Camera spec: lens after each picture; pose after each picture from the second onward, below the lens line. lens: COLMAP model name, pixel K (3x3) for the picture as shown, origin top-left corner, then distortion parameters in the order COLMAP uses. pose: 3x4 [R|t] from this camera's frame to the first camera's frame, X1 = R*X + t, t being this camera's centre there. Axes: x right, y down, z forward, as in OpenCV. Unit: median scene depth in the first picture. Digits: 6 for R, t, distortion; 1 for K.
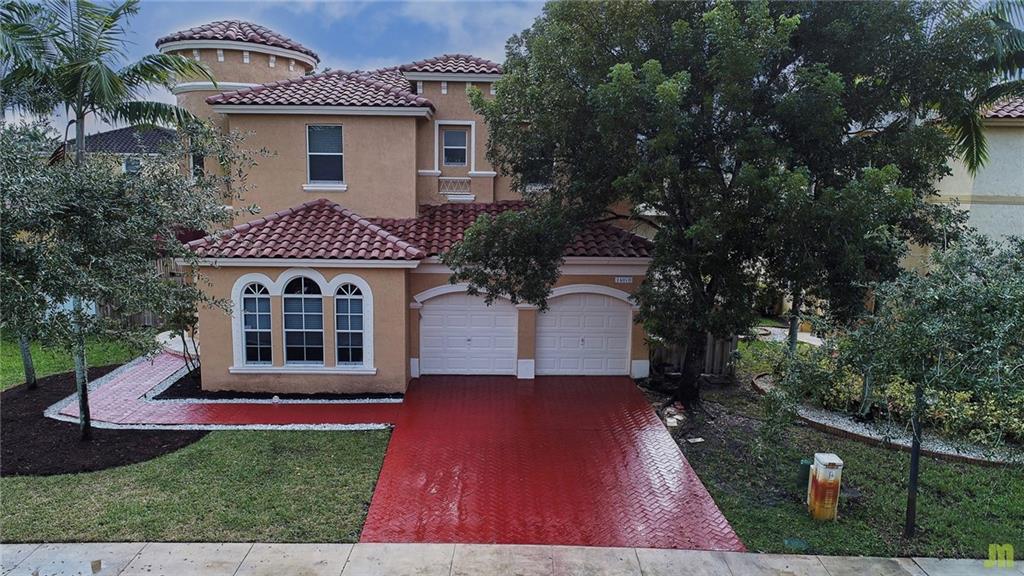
lens RADIAL K [[718.3, 0, 503.9], [0, 718.3, 287.2], [0, 0, 1]] dist [-0.002327, -0.000052]
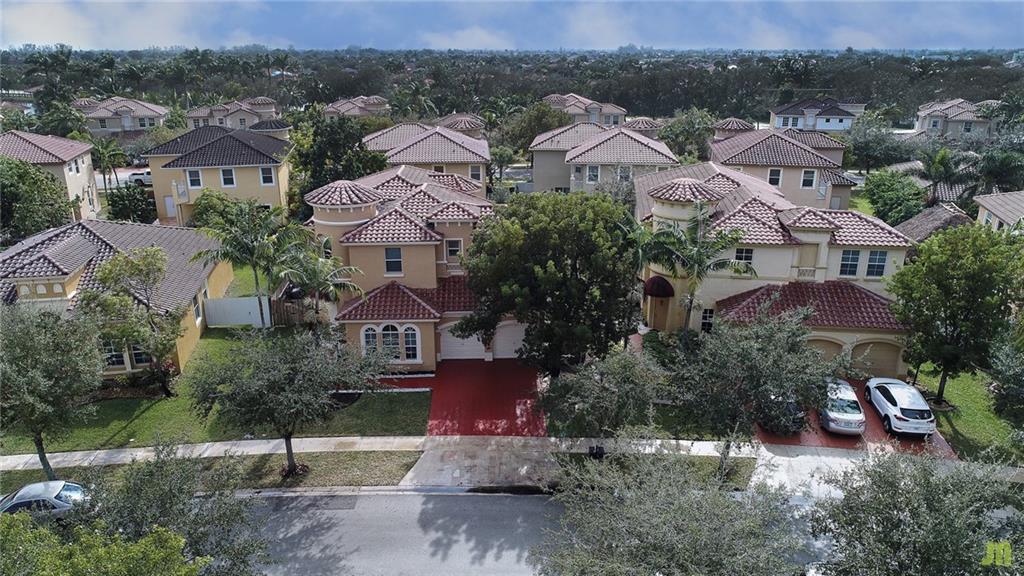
lens RADIAL K [[718.3, 0, 516.9], [0, 718.3, 287.6], [0, 0, 1]] dist [-0.002327, -0.000052]
pose [[0.999772, -0.021087, 0.003258, 0.123332], [0.020323, 0.987588, 0.155744, -0.475135], [-0.006502, -0.155642, 0.987792, -1.253362]]
